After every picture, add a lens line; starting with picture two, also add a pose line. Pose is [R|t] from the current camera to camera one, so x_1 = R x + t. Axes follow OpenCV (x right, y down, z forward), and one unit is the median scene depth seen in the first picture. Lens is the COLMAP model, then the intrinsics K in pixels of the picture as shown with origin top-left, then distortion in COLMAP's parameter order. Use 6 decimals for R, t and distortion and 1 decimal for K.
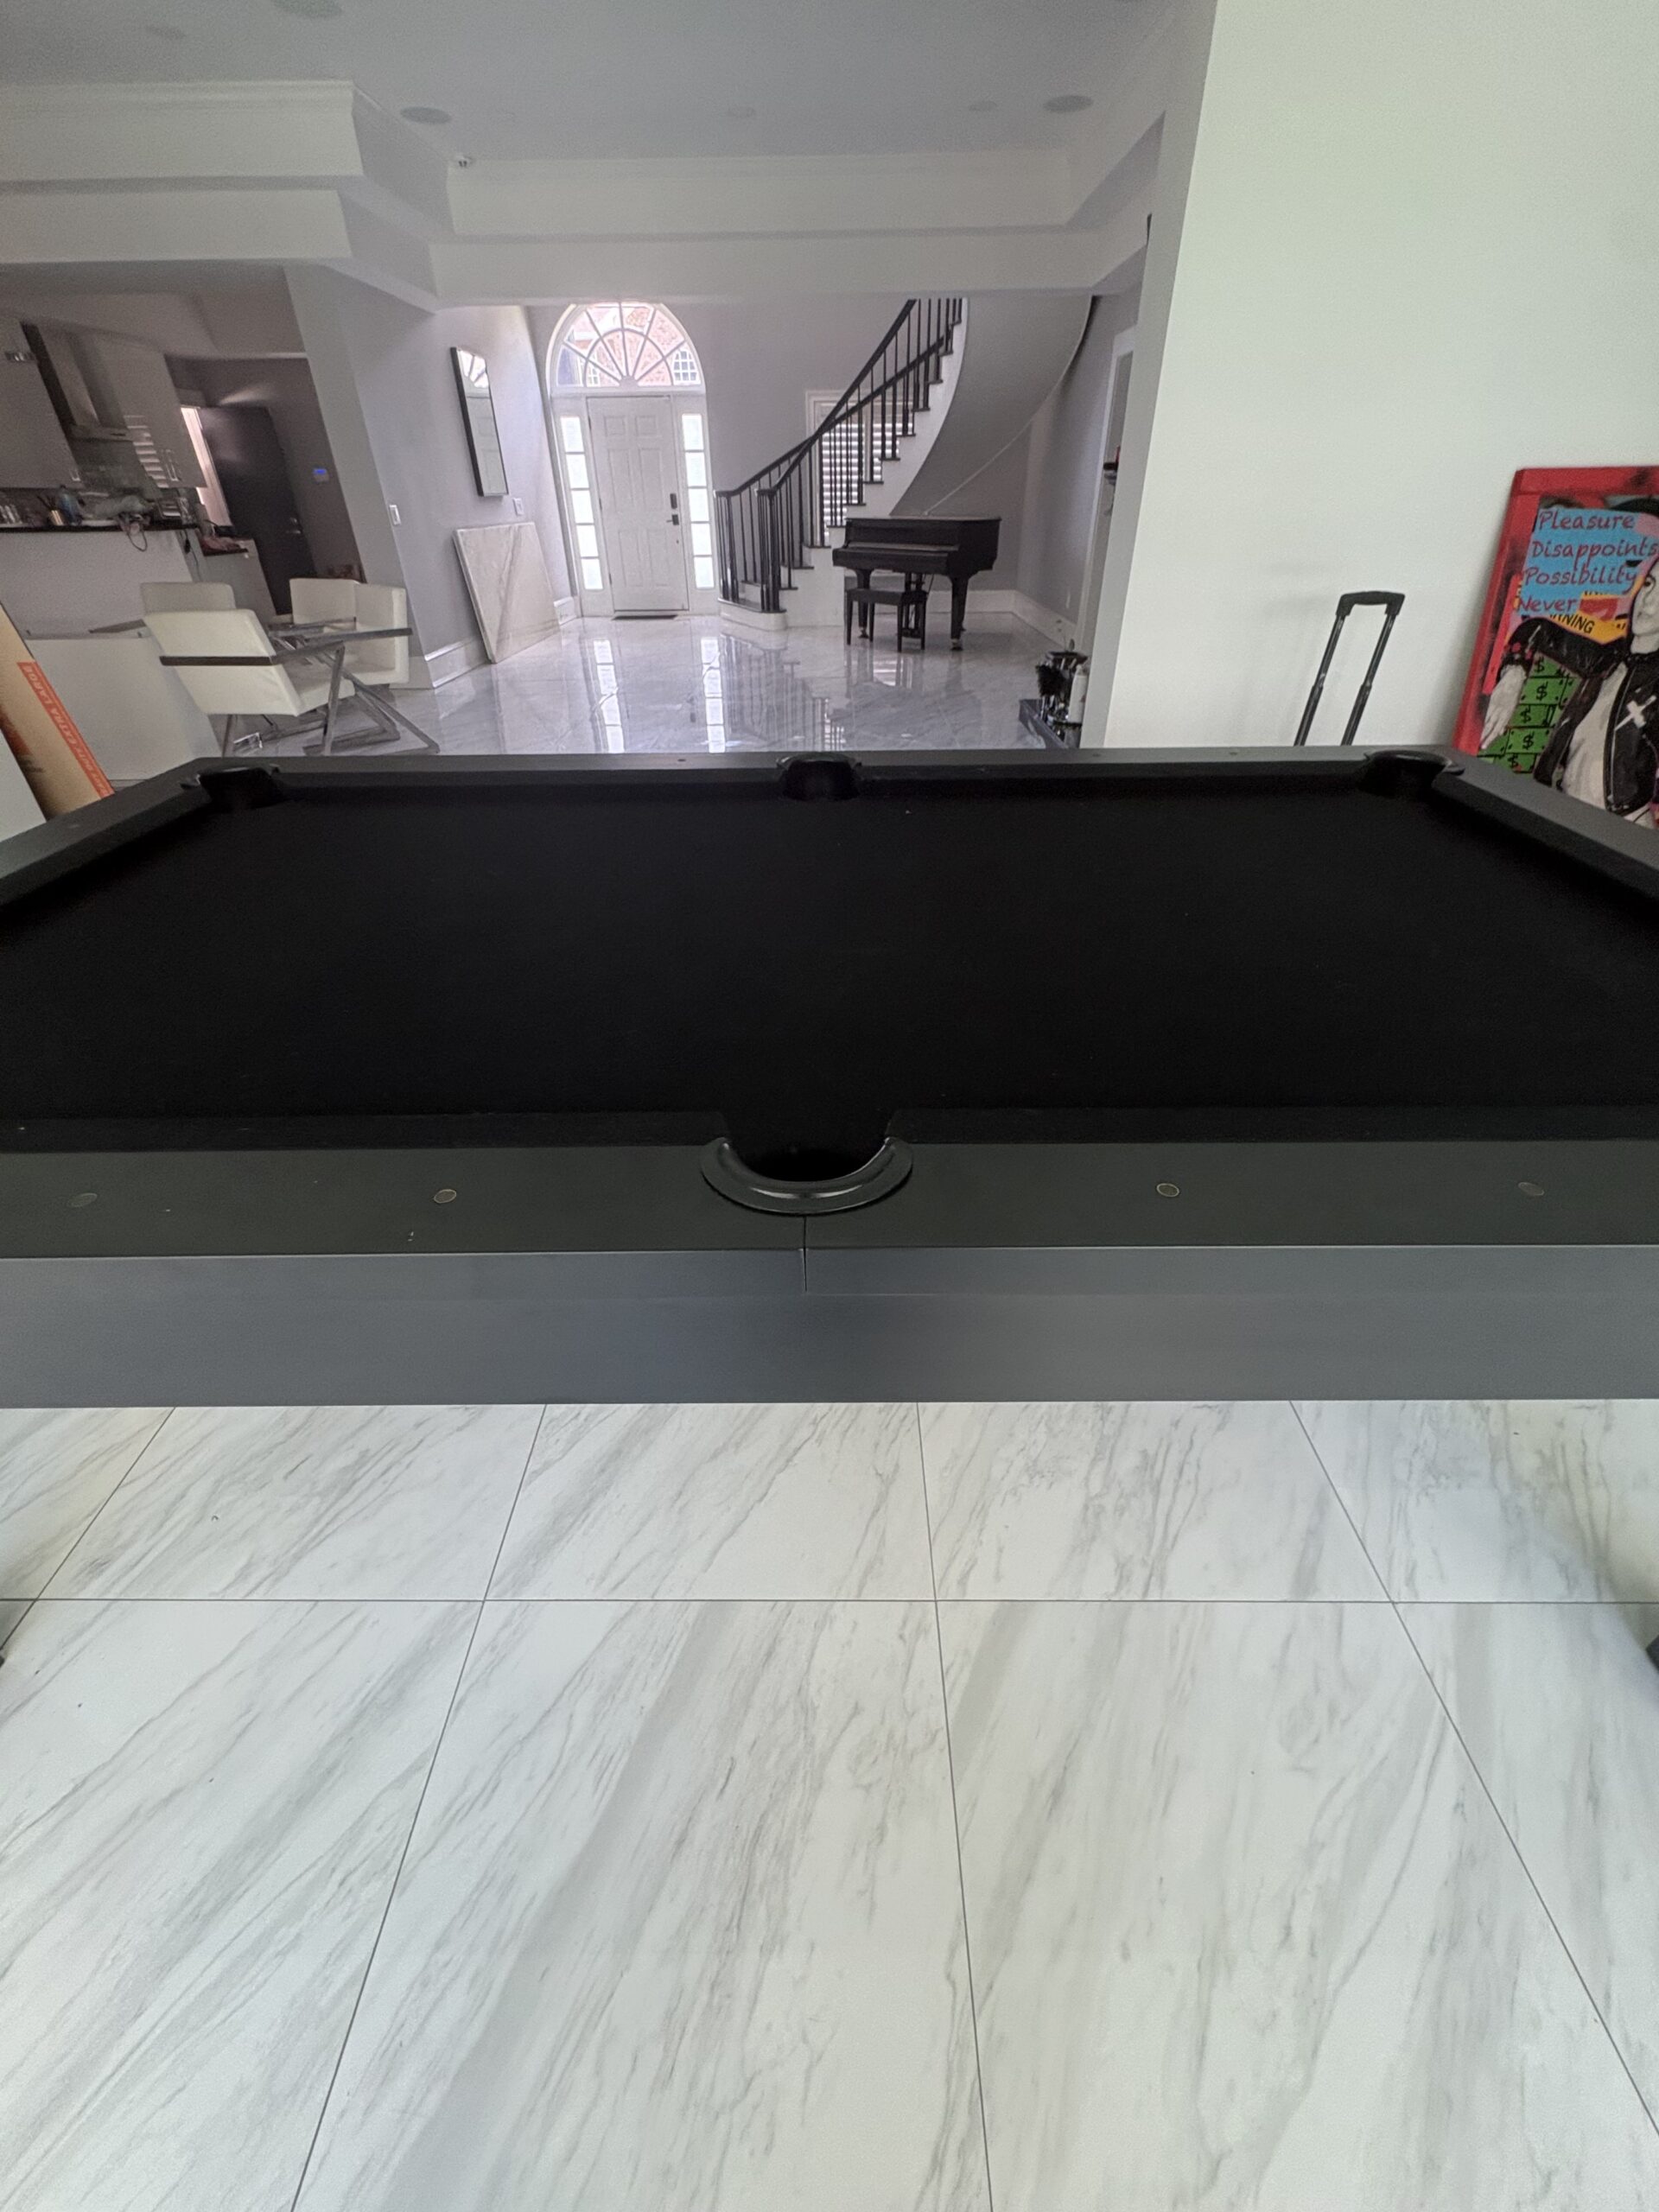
lens RADIAL K [[883.4, 0, 826.2], [0, 883.4, 1105.6], [0, 0, 1]] dist [-0.001328, 0.000277]
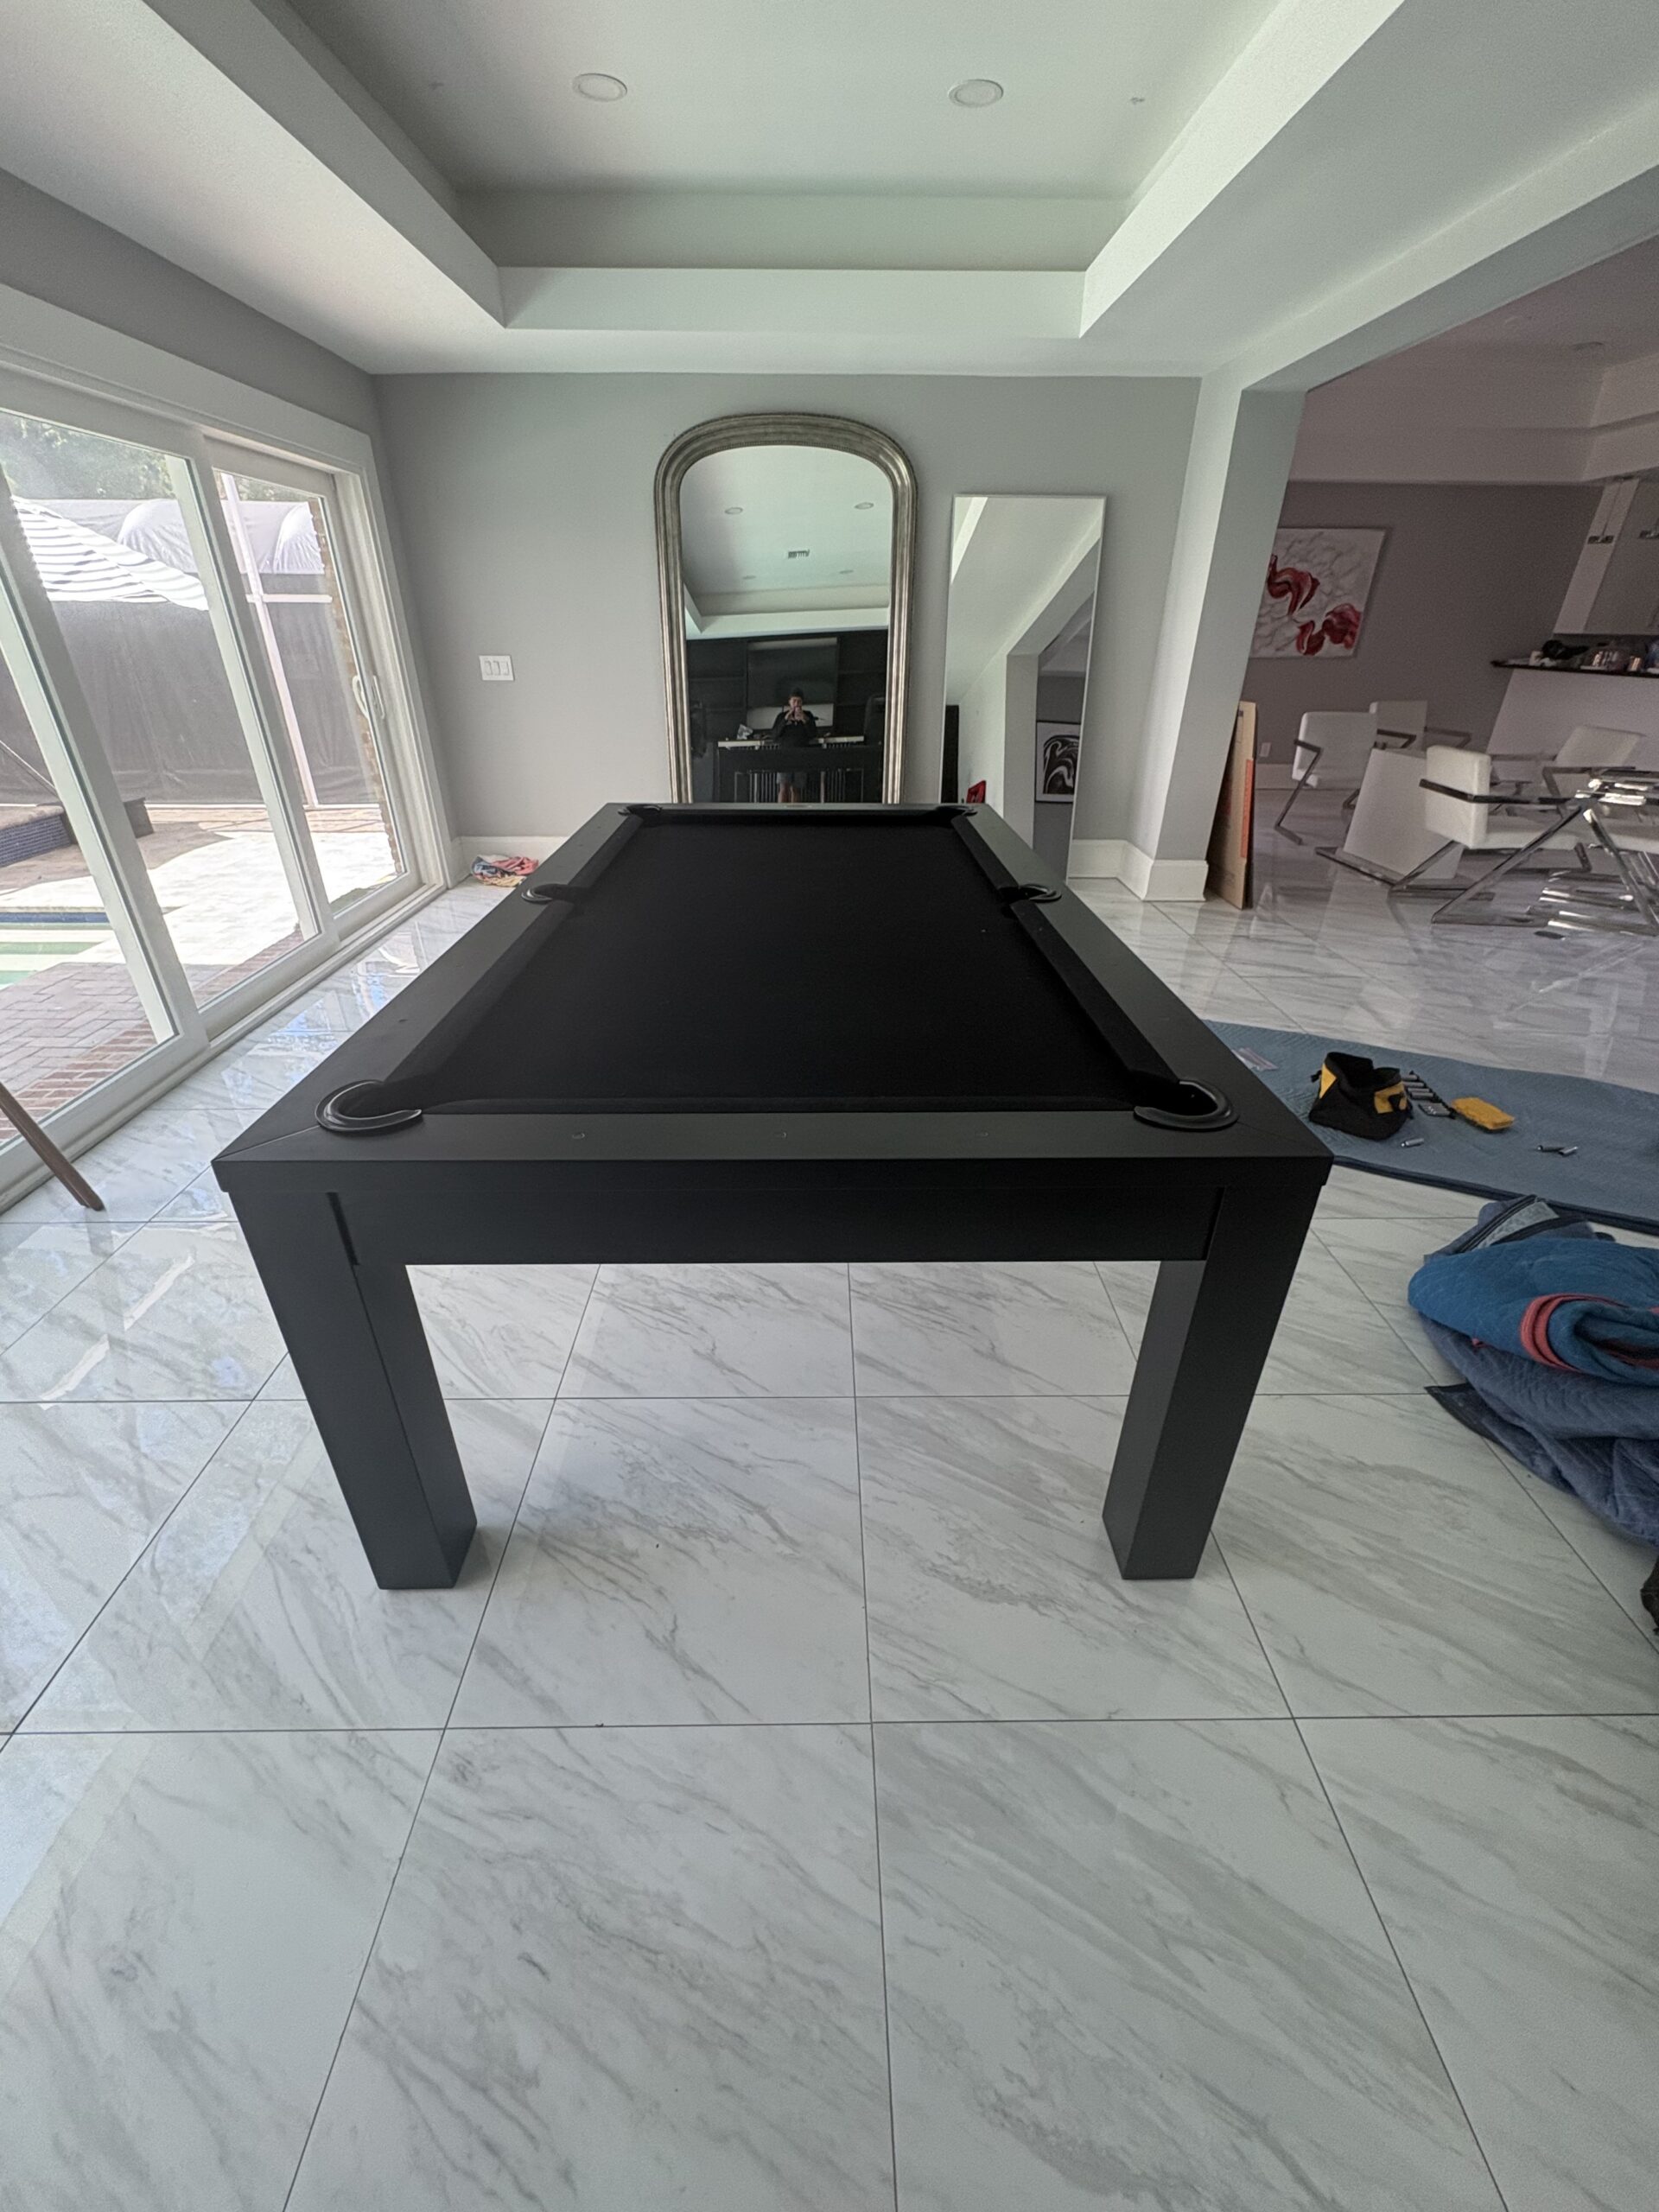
lens RADIAL K [[883.4, 0, 826.0], [0, 883.4, 1103.0], [0, 0, 1]] dist [-0.001328, 0.000277]
pose [[0.017028, 0.487339, -0.873047, 1.460004], [-0.574660, 0.719317, 0.390318, -0.561638], [0.818215, 0.495059, 0.292303, 0.578718]]
